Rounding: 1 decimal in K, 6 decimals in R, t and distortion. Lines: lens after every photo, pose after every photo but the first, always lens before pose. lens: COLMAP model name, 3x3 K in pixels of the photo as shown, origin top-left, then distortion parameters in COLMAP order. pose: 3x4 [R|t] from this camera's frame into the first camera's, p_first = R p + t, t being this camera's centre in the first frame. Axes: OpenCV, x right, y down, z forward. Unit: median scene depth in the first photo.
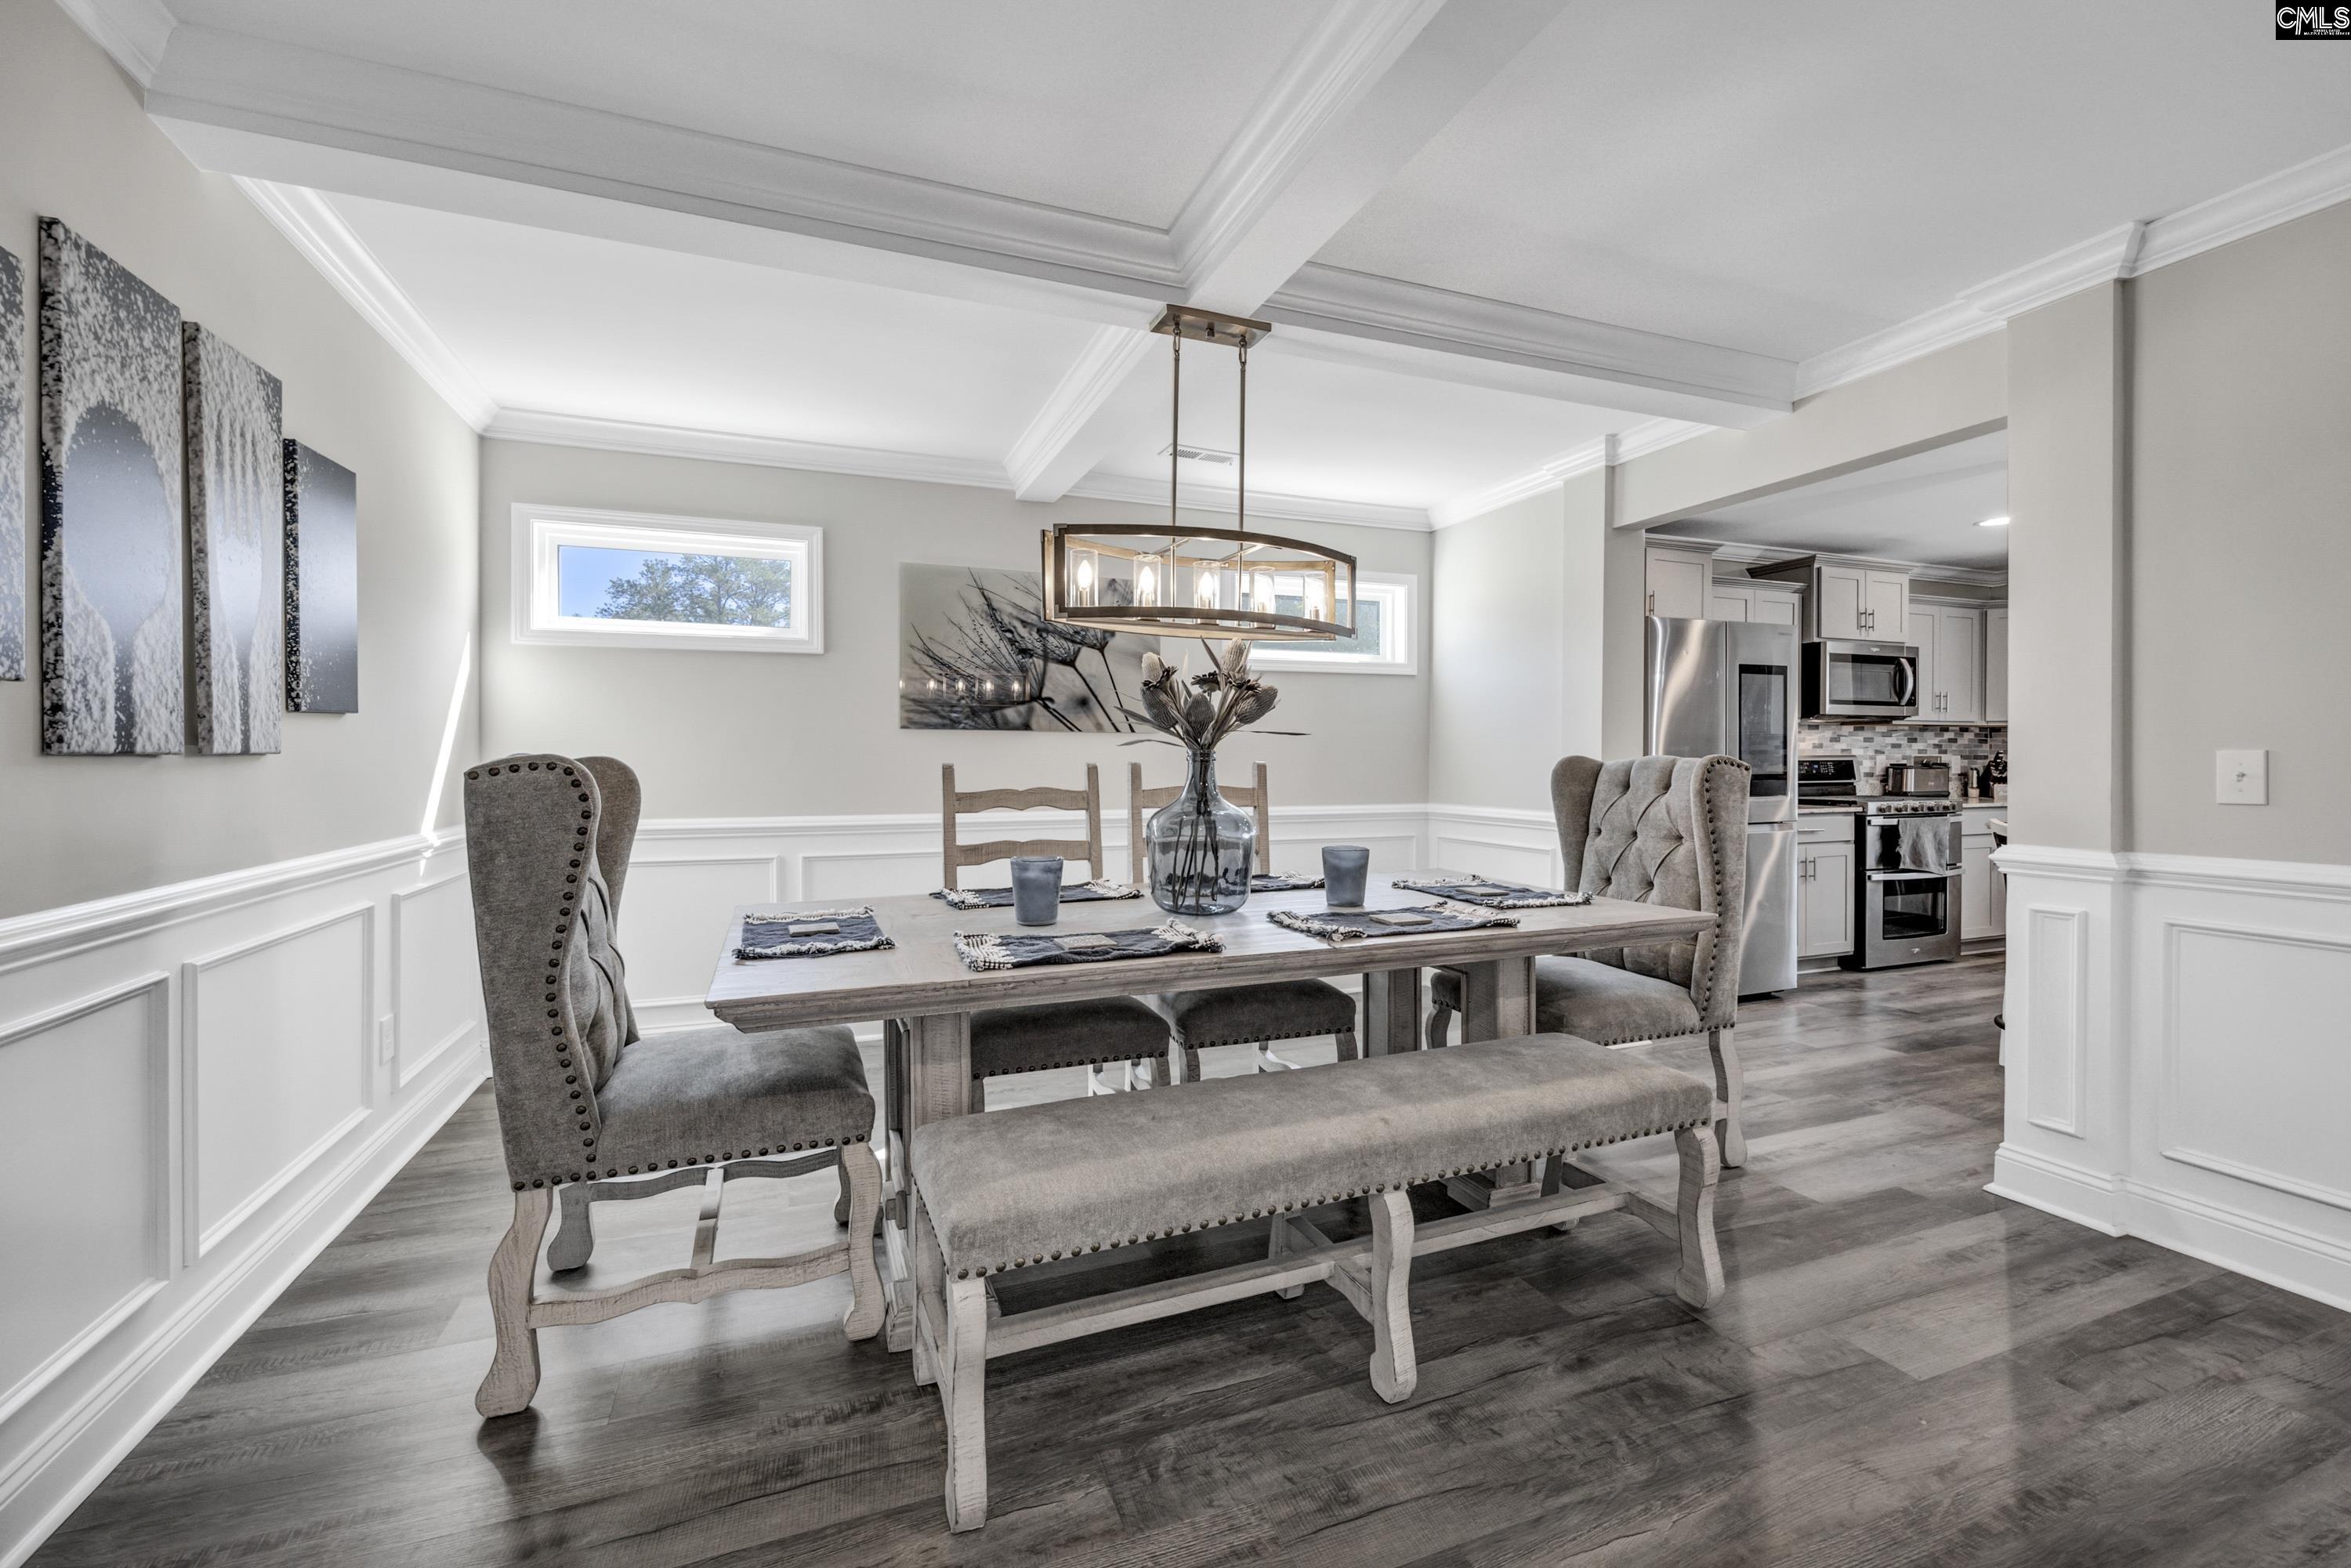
lens RADIAL K [[928.2, 0, 1178.2], [0, 928.2, 771.3], [0, 0, 1]] dist [0.001642, -0.000155]
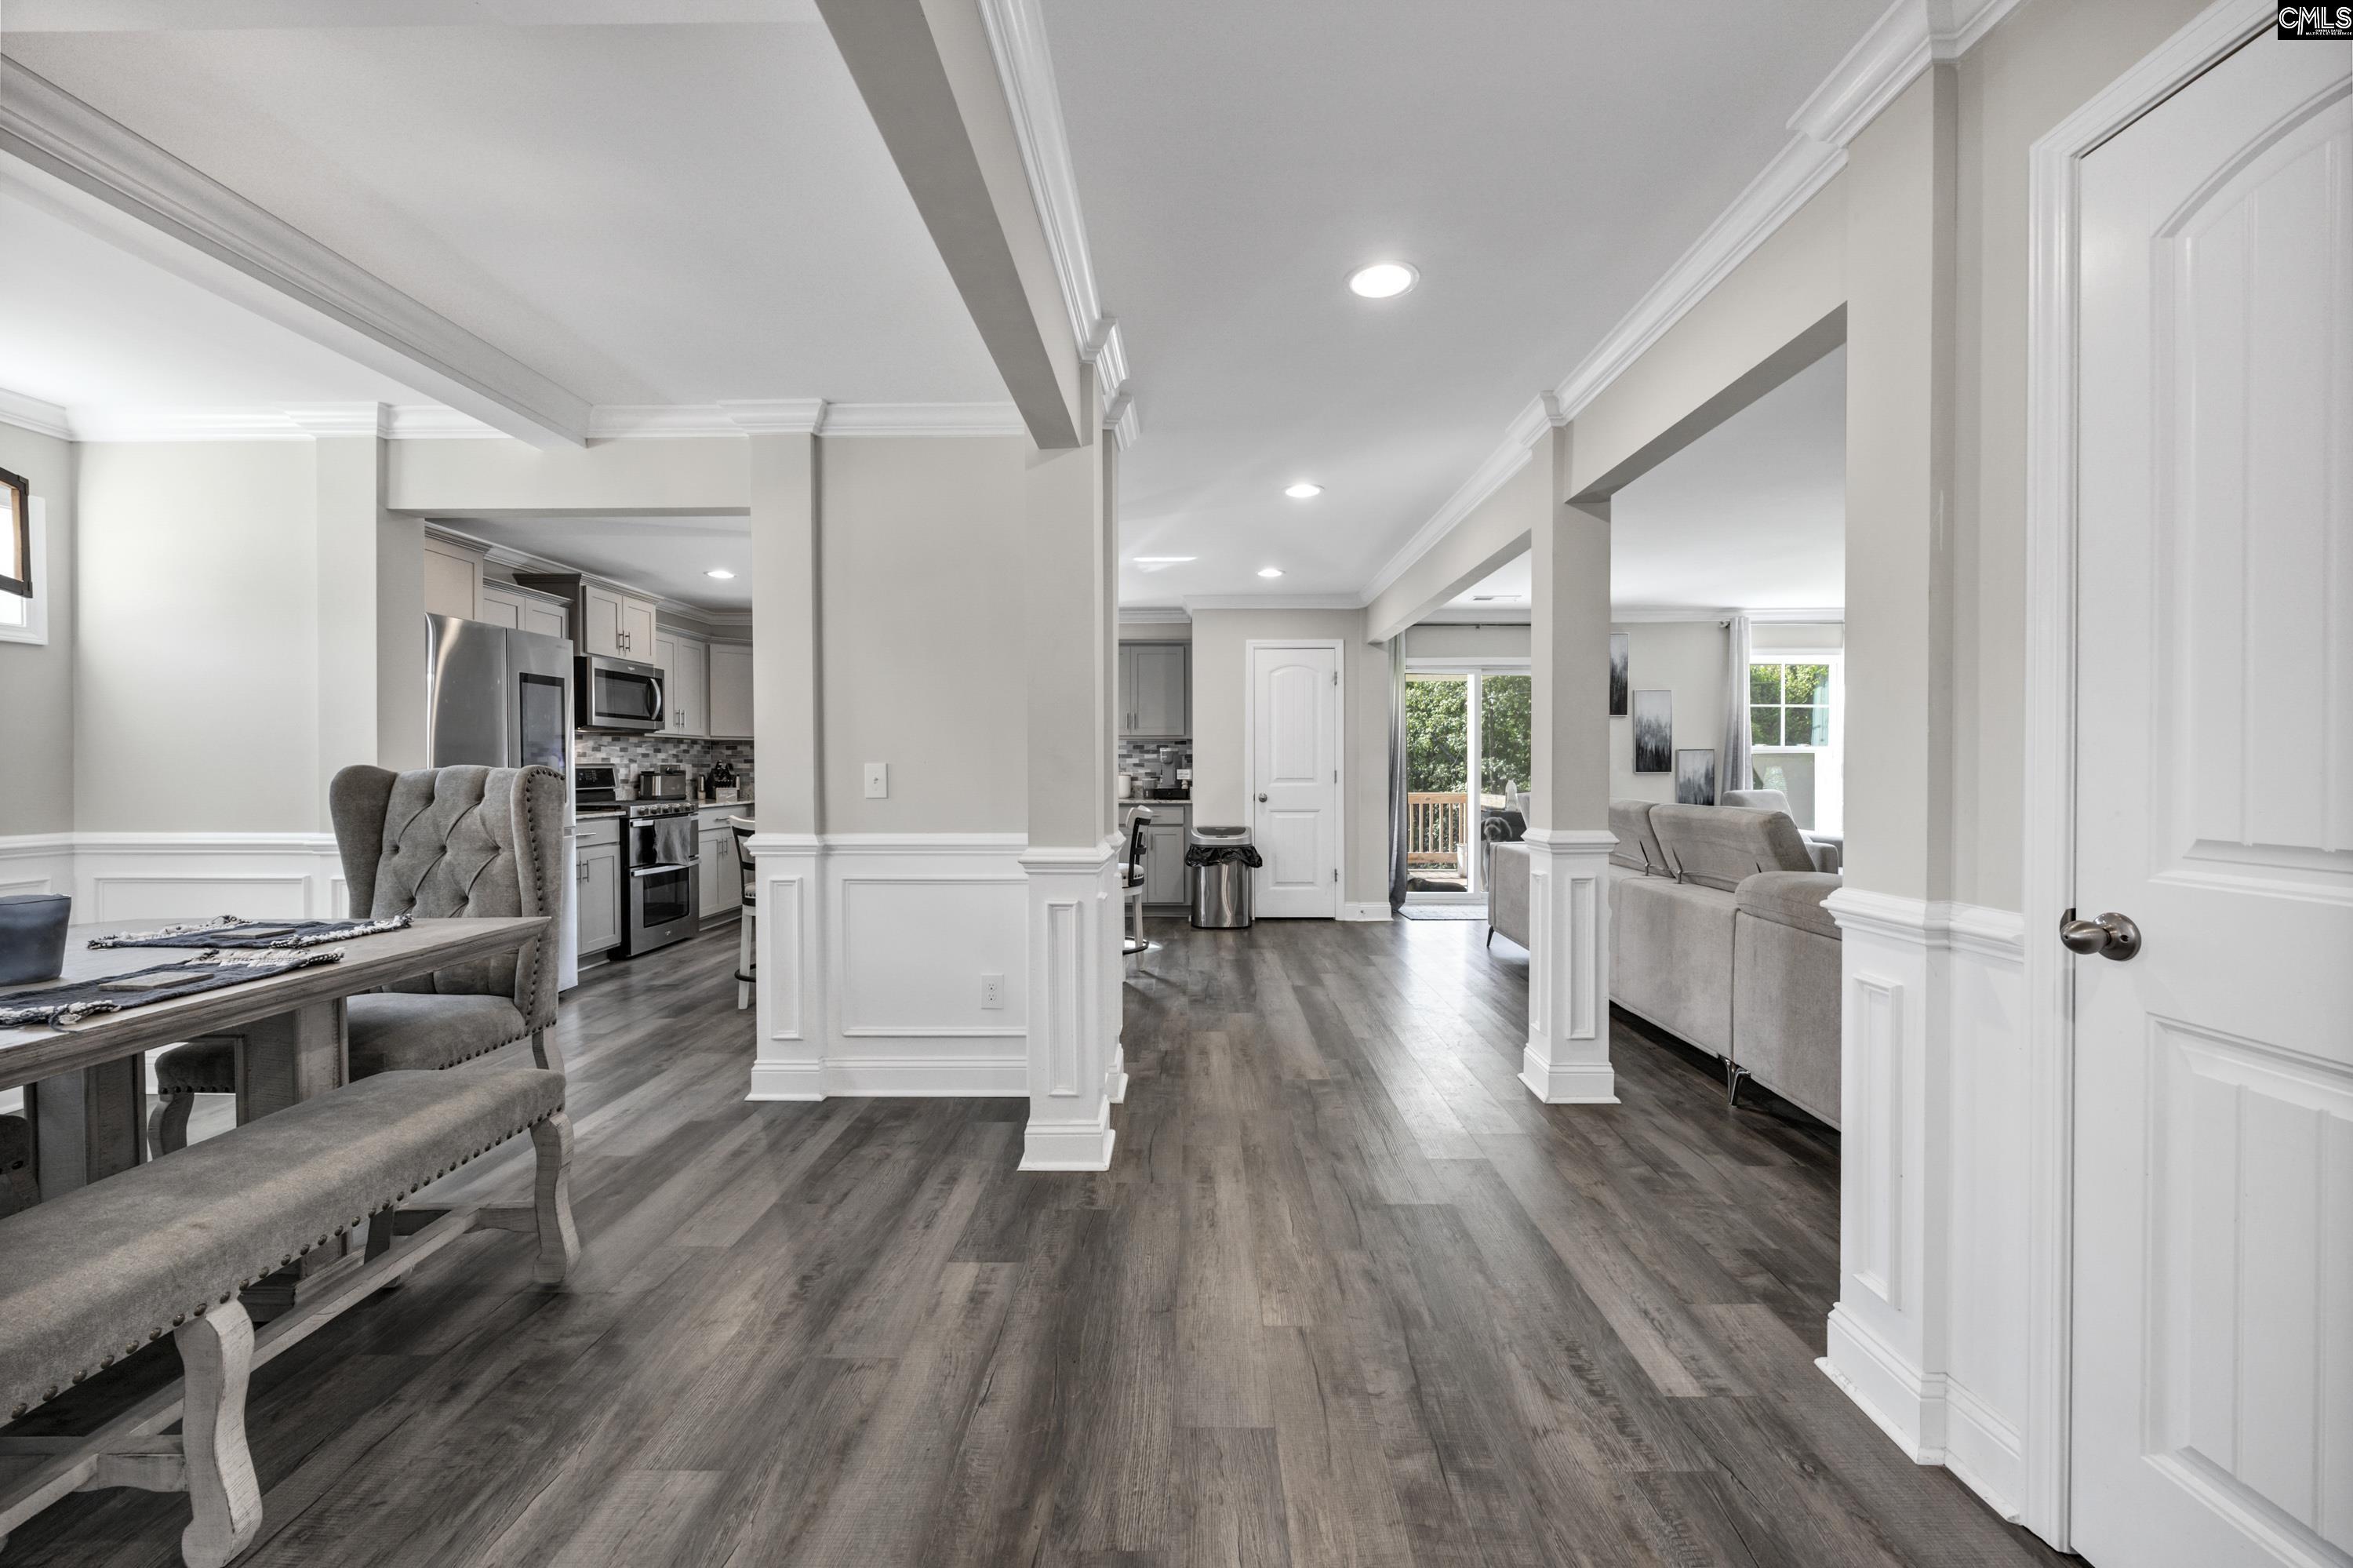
lens RADIAL K [[929.1, 0, 1203.2], [0, 929.1, 773.8], [0, 0, 1]] dist [0.001642, -0.000155]
pose [[0.341971, -0.006021, 0.939691, -0.104280], [0.010489, 0.999942, 0.002589, -0.002110], [-0.939652, 0.008971, 0.342014, -0.038828]]
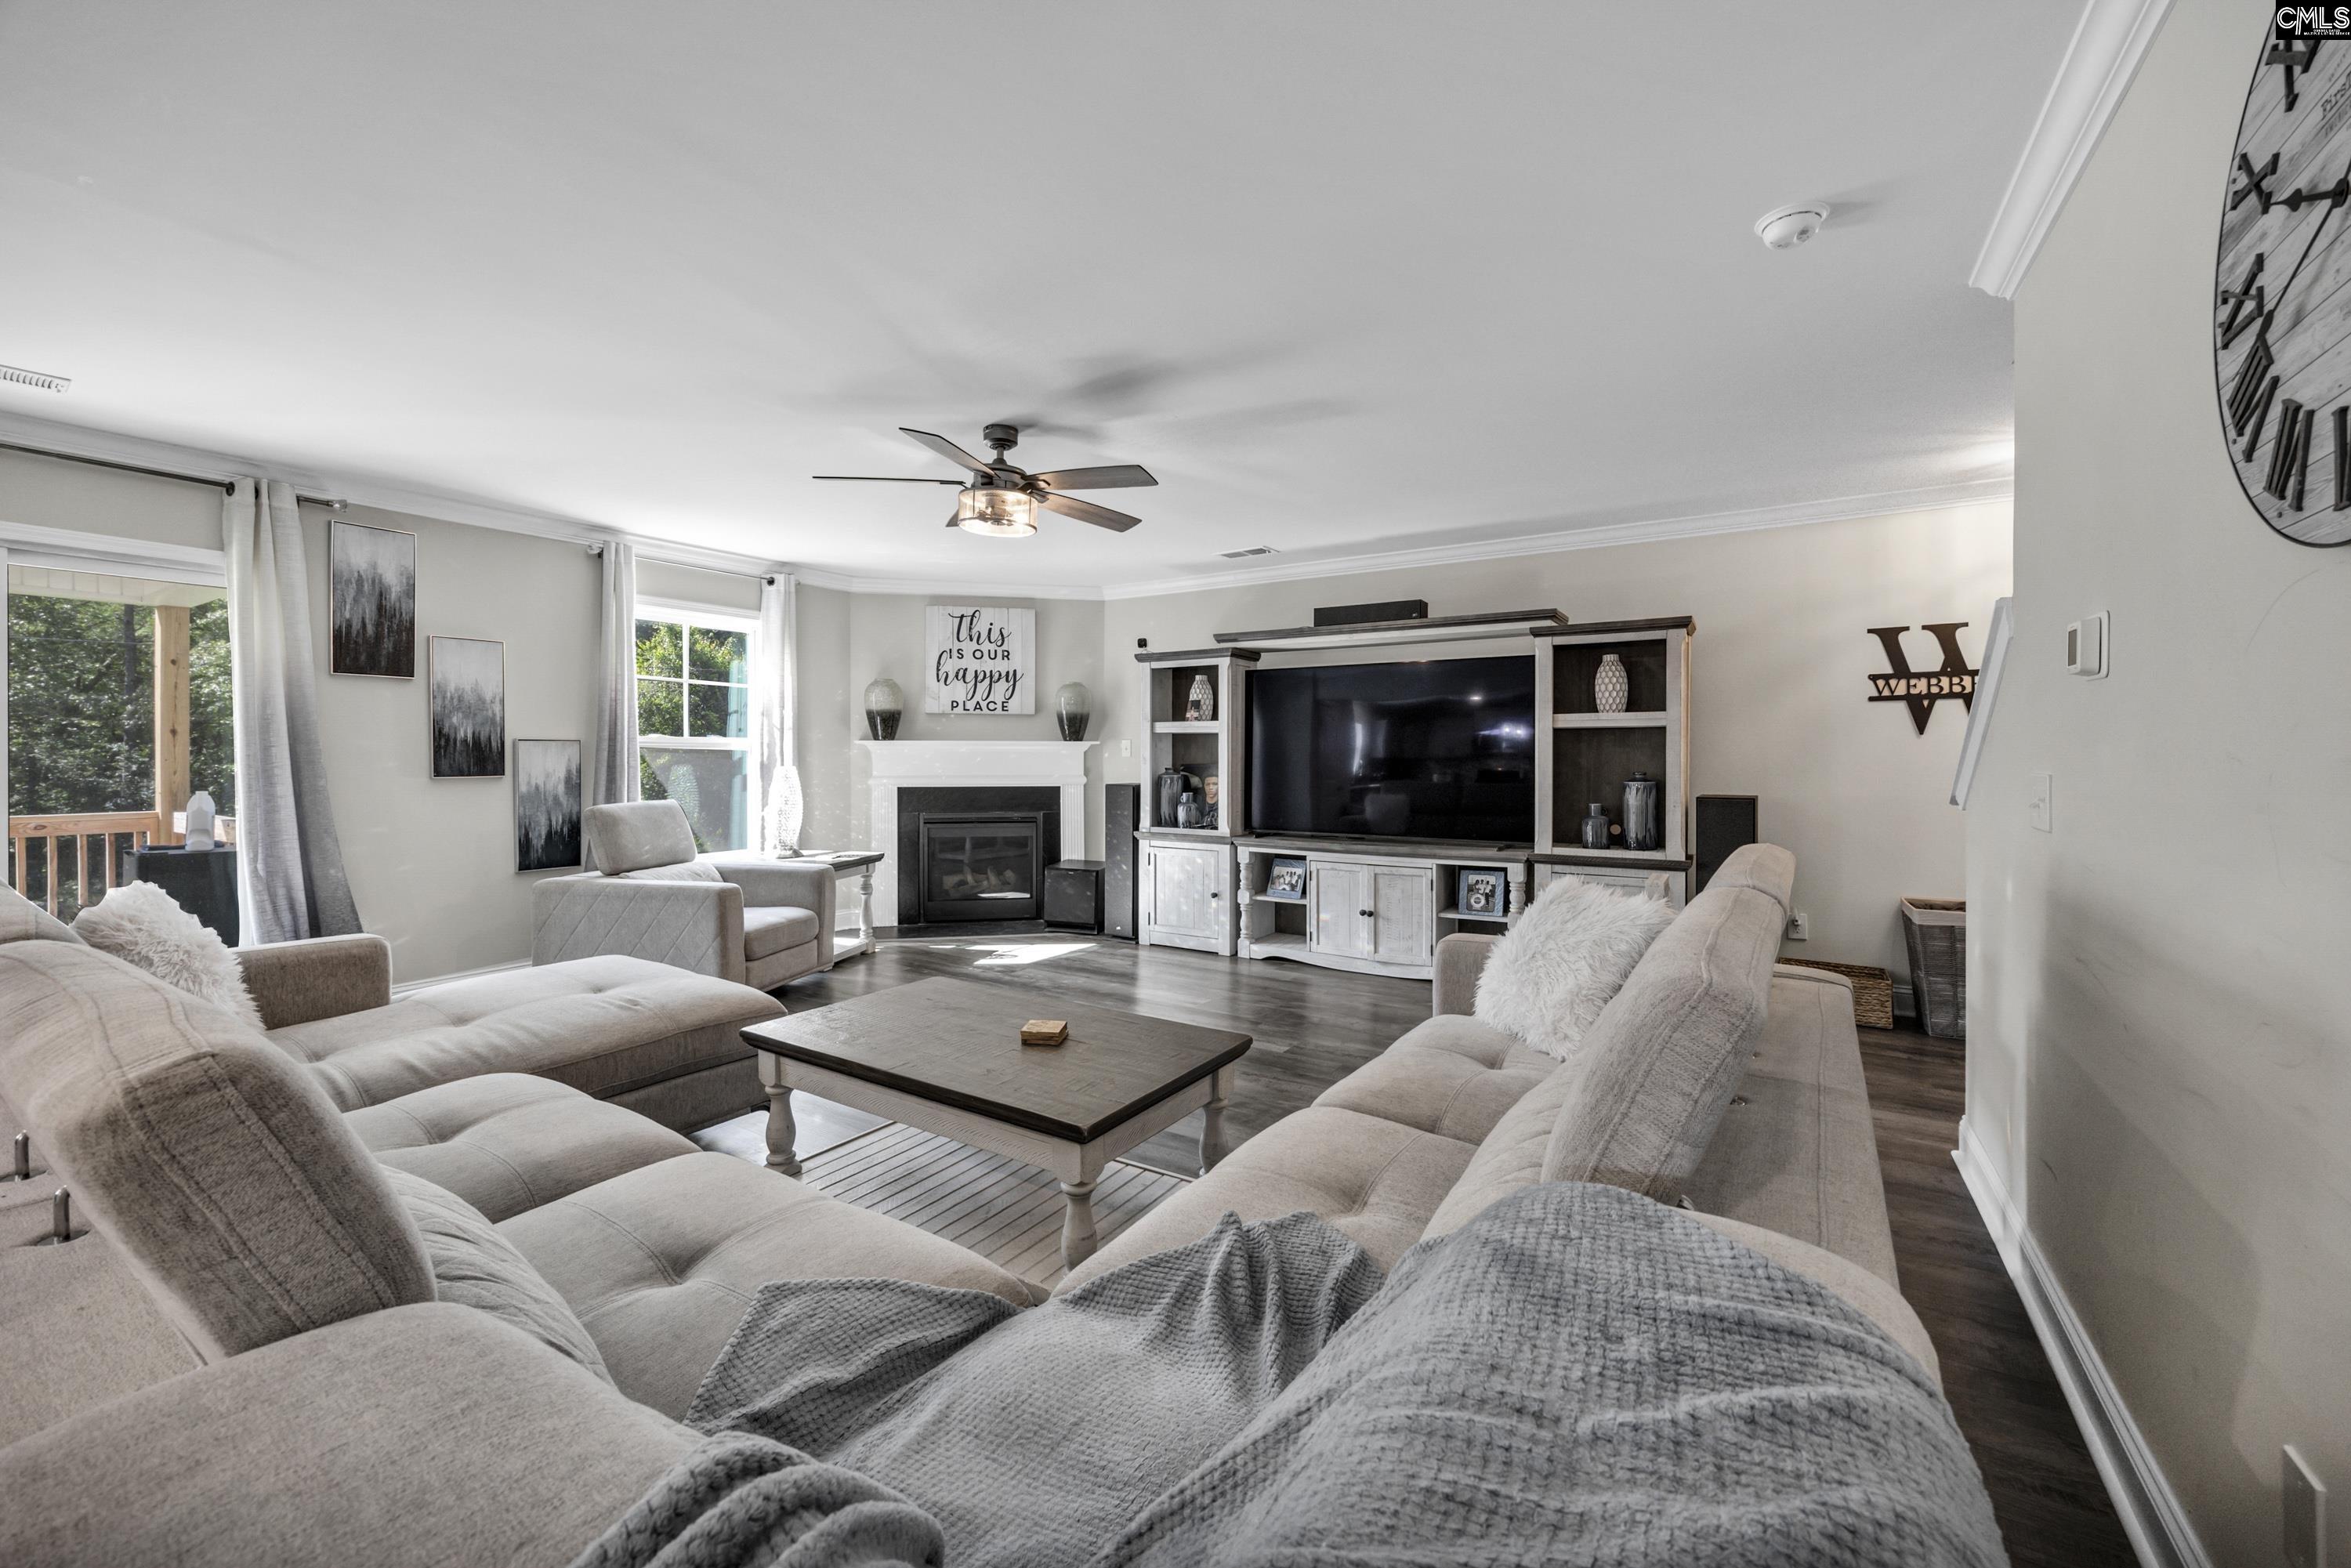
lens RADIAL K [[928.2, 0, 1191.1], [0, 928.2, 767.1], [0, 0, 1]] dist [0.001642, -0.000155]
pose [[-0.618145, -0.009448, 0.786008, 0.731814], [0.006966, 0.999823, 0.017496, -0.020078], [-0.786034, 0.016290, -0.617969, -0.294592]]
